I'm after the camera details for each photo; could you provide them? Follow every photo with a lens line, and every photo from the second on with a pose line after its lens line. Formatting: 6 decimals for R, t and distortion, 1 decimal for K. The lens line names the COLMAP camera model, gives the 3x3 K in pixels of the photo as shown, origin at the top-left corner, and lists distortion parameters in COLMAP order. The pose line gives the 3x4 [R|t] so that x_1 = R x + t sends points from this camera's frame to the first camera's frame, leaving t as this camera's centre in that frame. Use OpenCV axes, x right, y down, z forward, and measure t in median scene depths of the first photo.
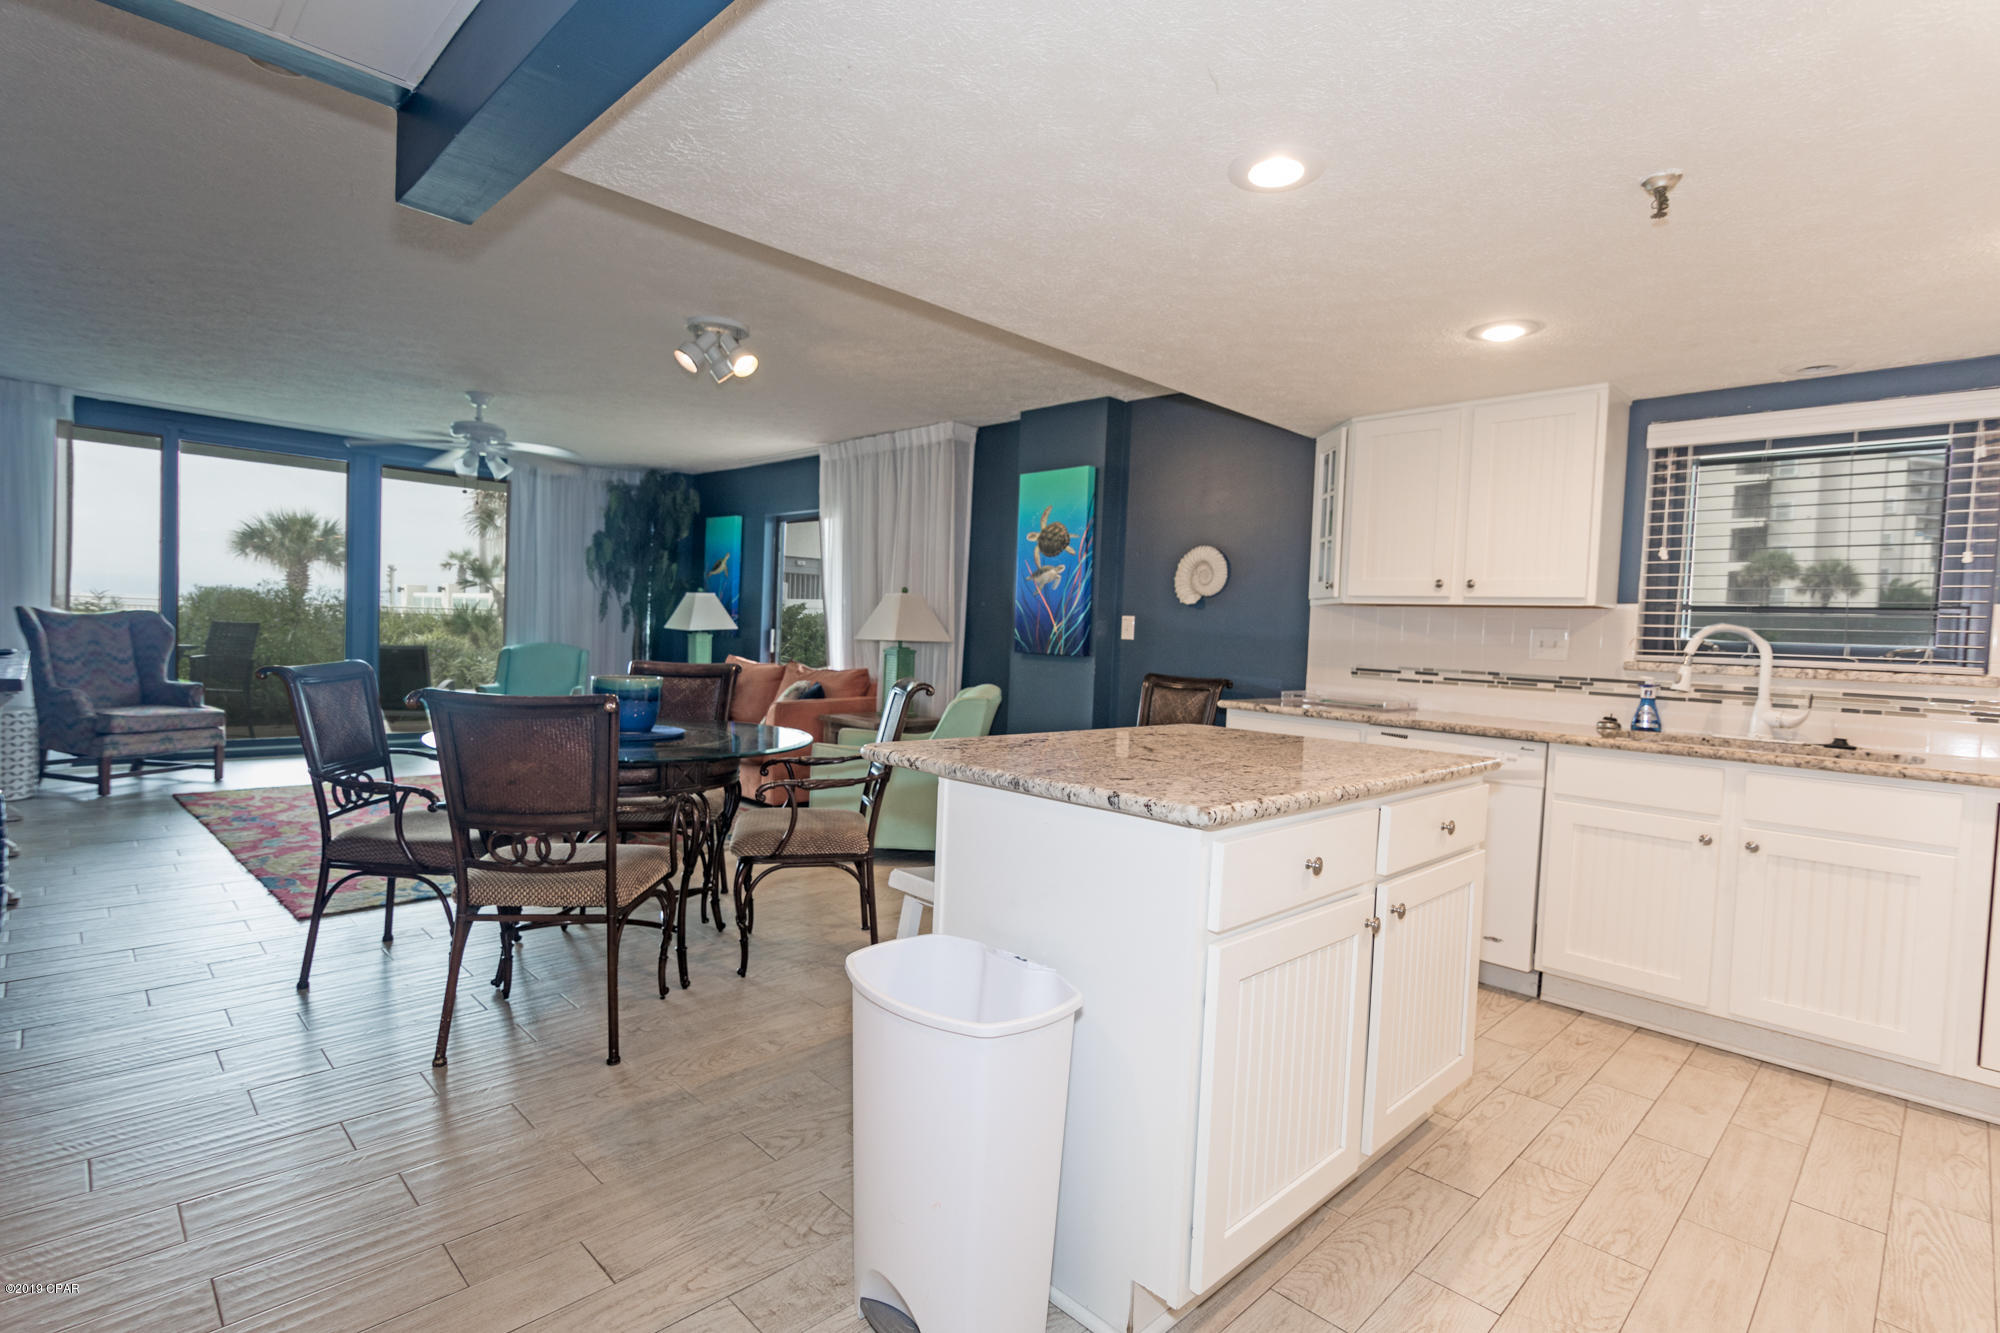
lens RADIAL K [[959.4, 0, 993.3], [0, 959.4, 662.1], [0, 0, 1]] dist [0.004241, 0.000635]
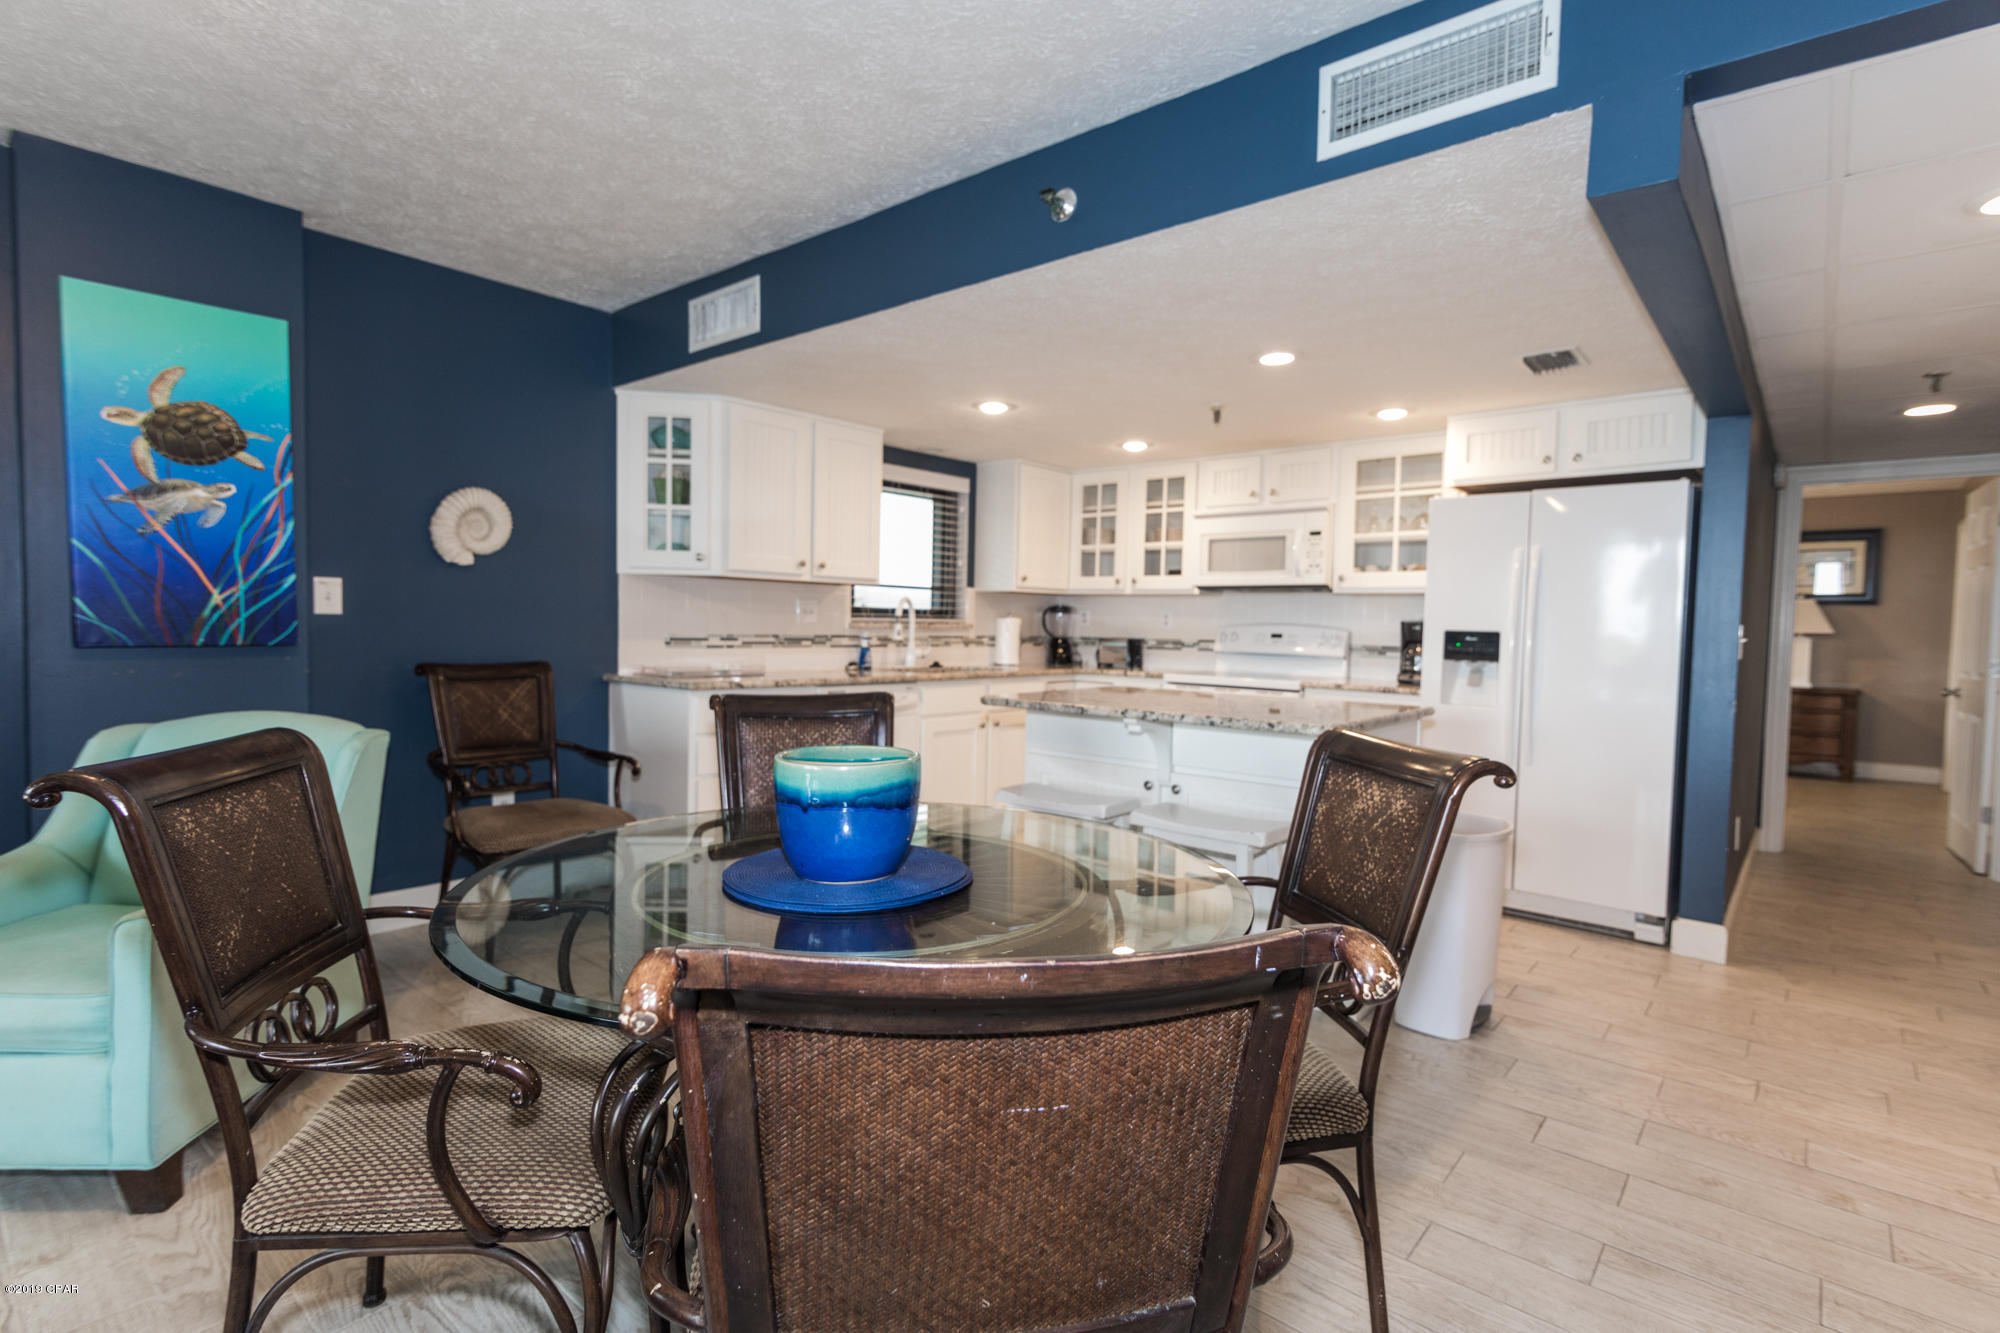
lens RADIAL K [[956.0, 0, 998.7], [0, 956.0, 662.8], [0, 0, 1]] dist [0.006379, -0.000483]
pose [[-0.081807, -0.086016, 0.992929, -0.744528], [0.010032, 0.996147, 0.087121, -0.059665], [-0.996598, 0.017088, -0.080629, 0.853661]]
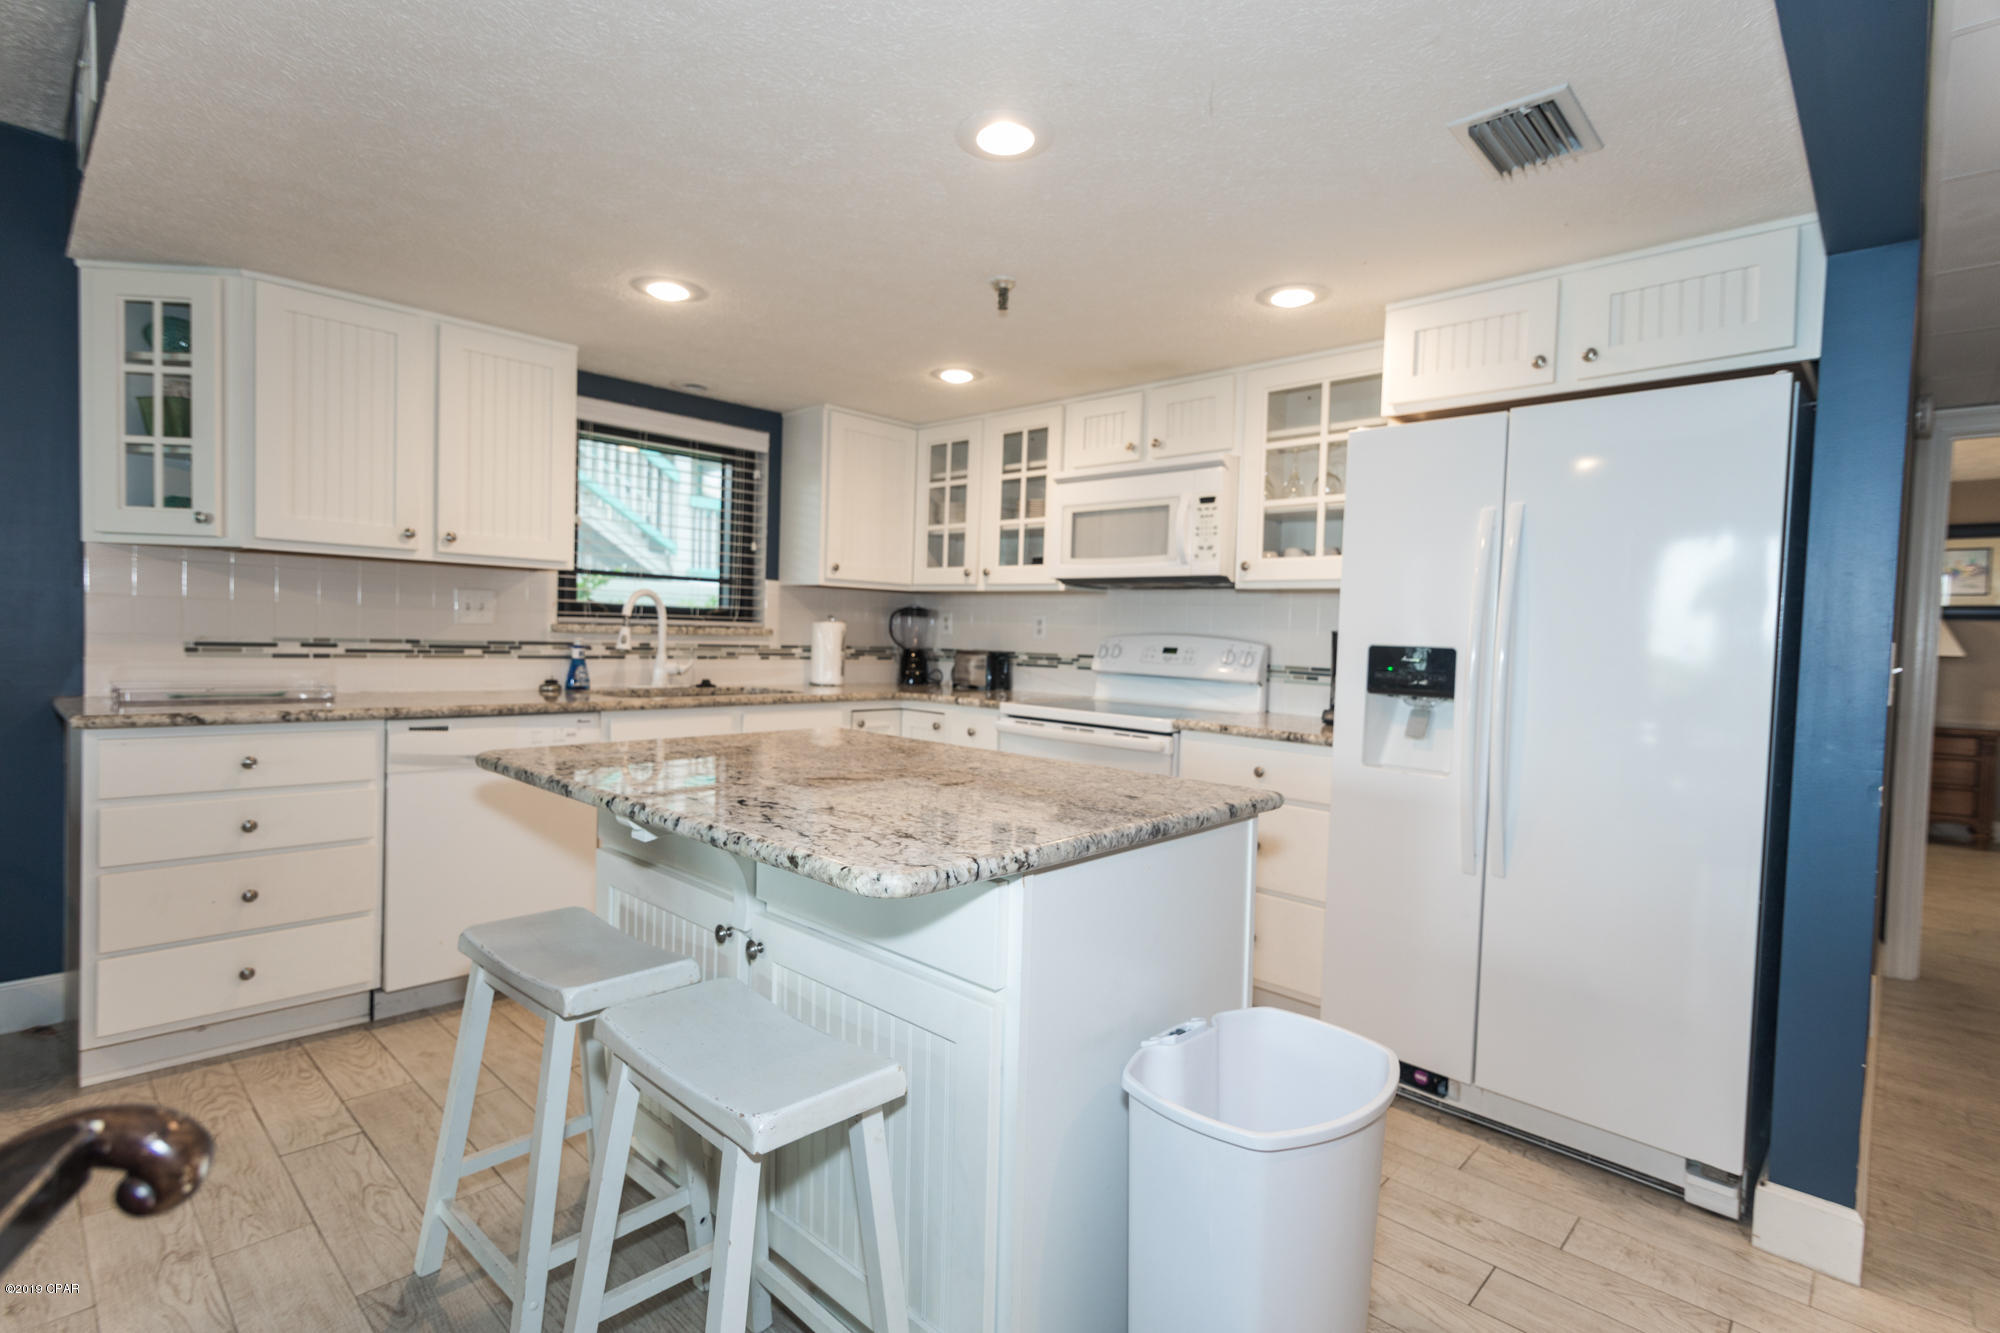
lens RADIAL K [[956.0, 0, 998.7], [0, 956.0, 662.8], [0, 0, 1]] dist [0.006379, -0.000483]
pose [[-0.032312, -0.075952, 0.996588, -0.353520], [0.000193, 0.997108, 0.075998, -0.034646], [-0.999478, 0.002648, -0.032204, 0.535243]]
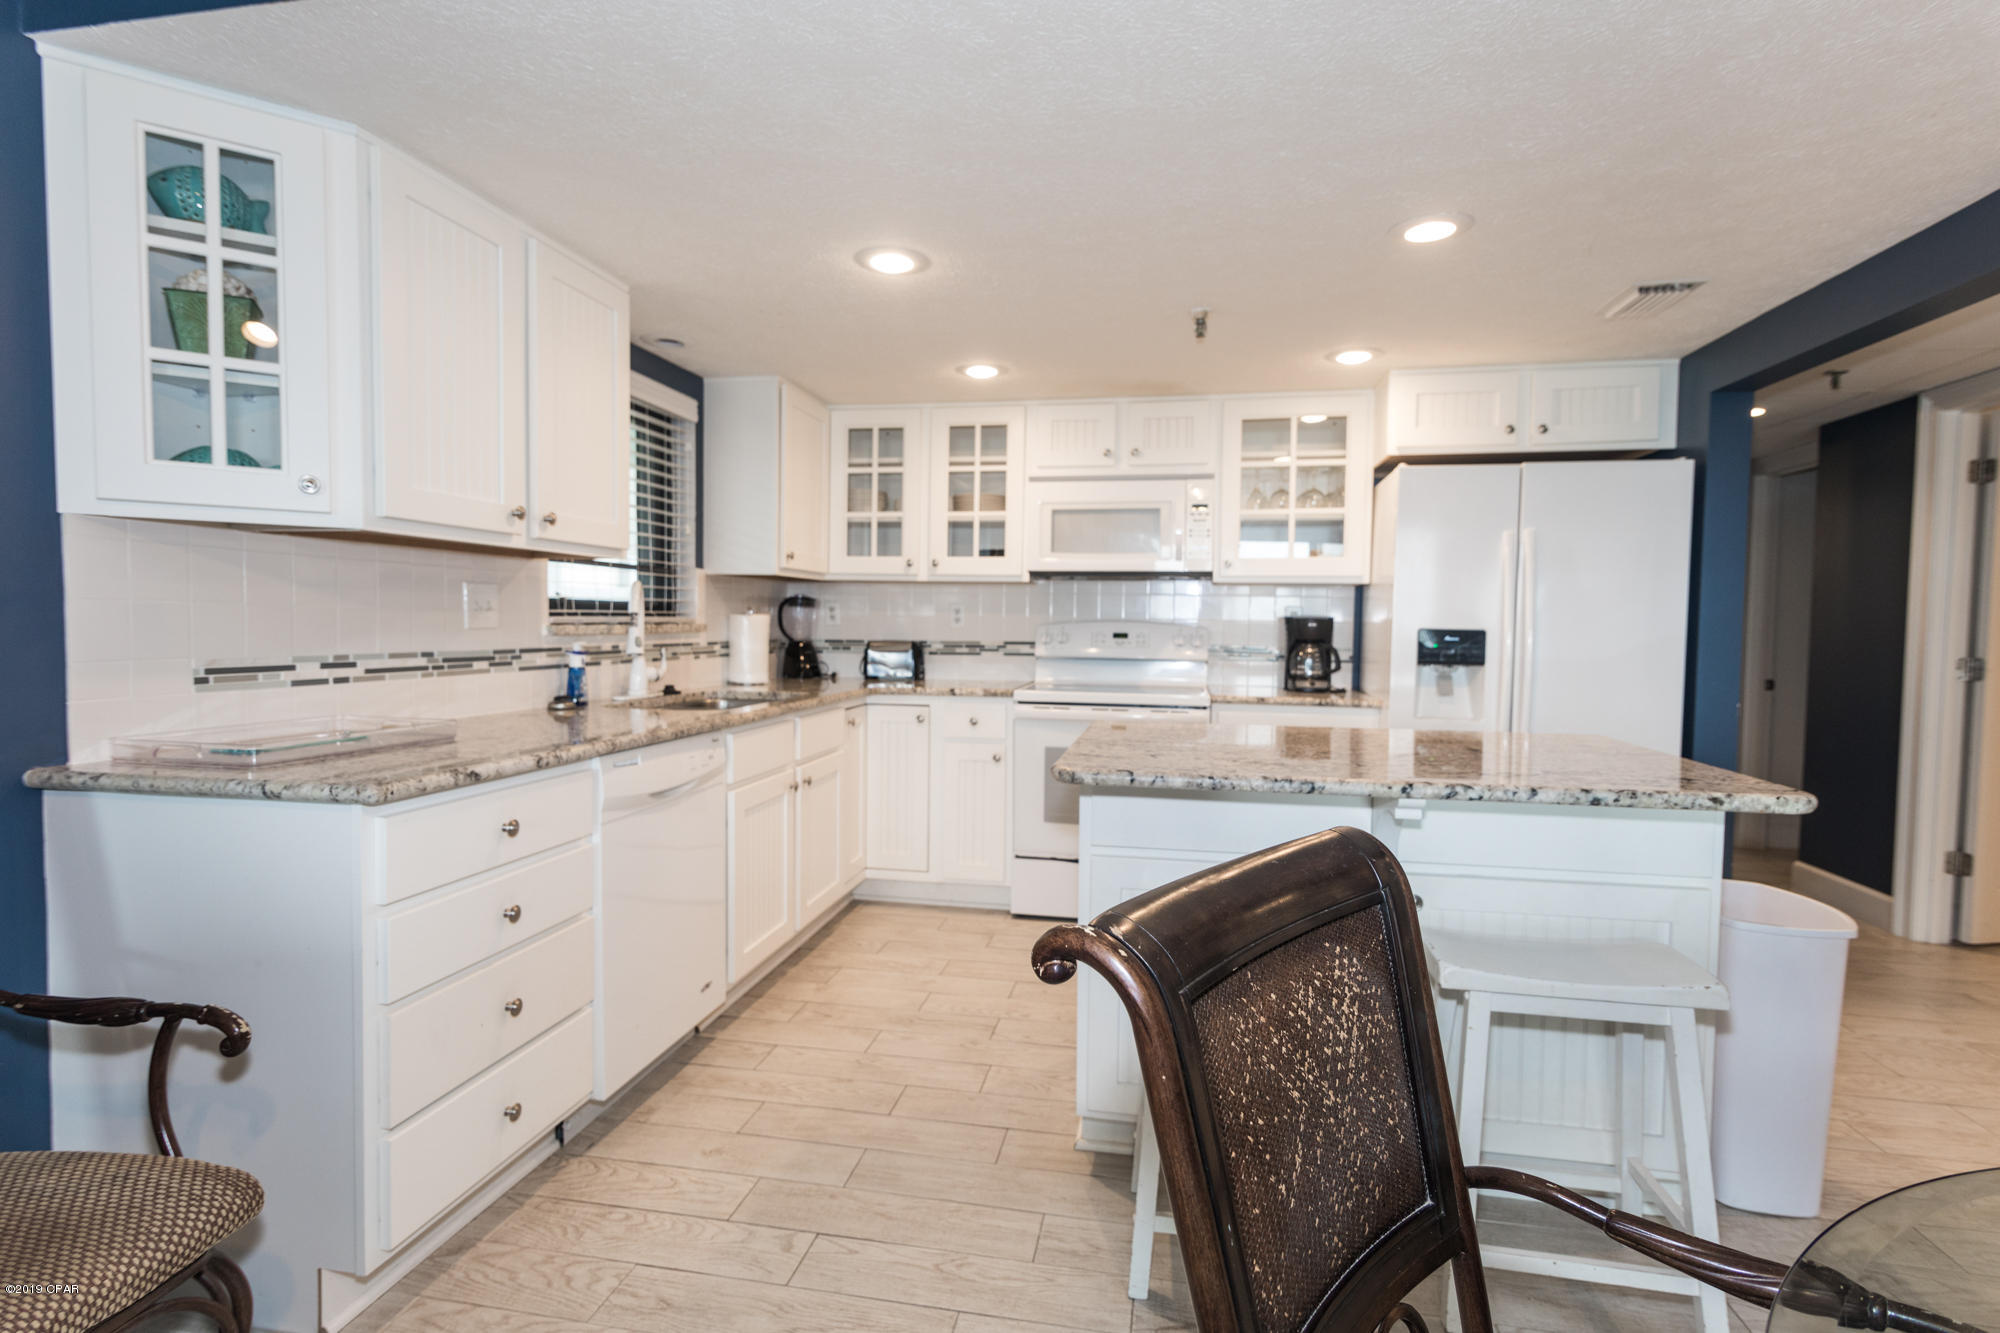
lens RADIAL K [[976.6, 0, 994.2], [0, 976.6, 663.1], [0, 0, 1]] dist [0.005241, -0.000221]
pose [[-0.566300, -0.084374, 0.819869, -0.221306], [-0.008401, 0.995286, 0.096623, -0.049293], [-0.824156, 0.047830, -0.564339, 1.104398]]
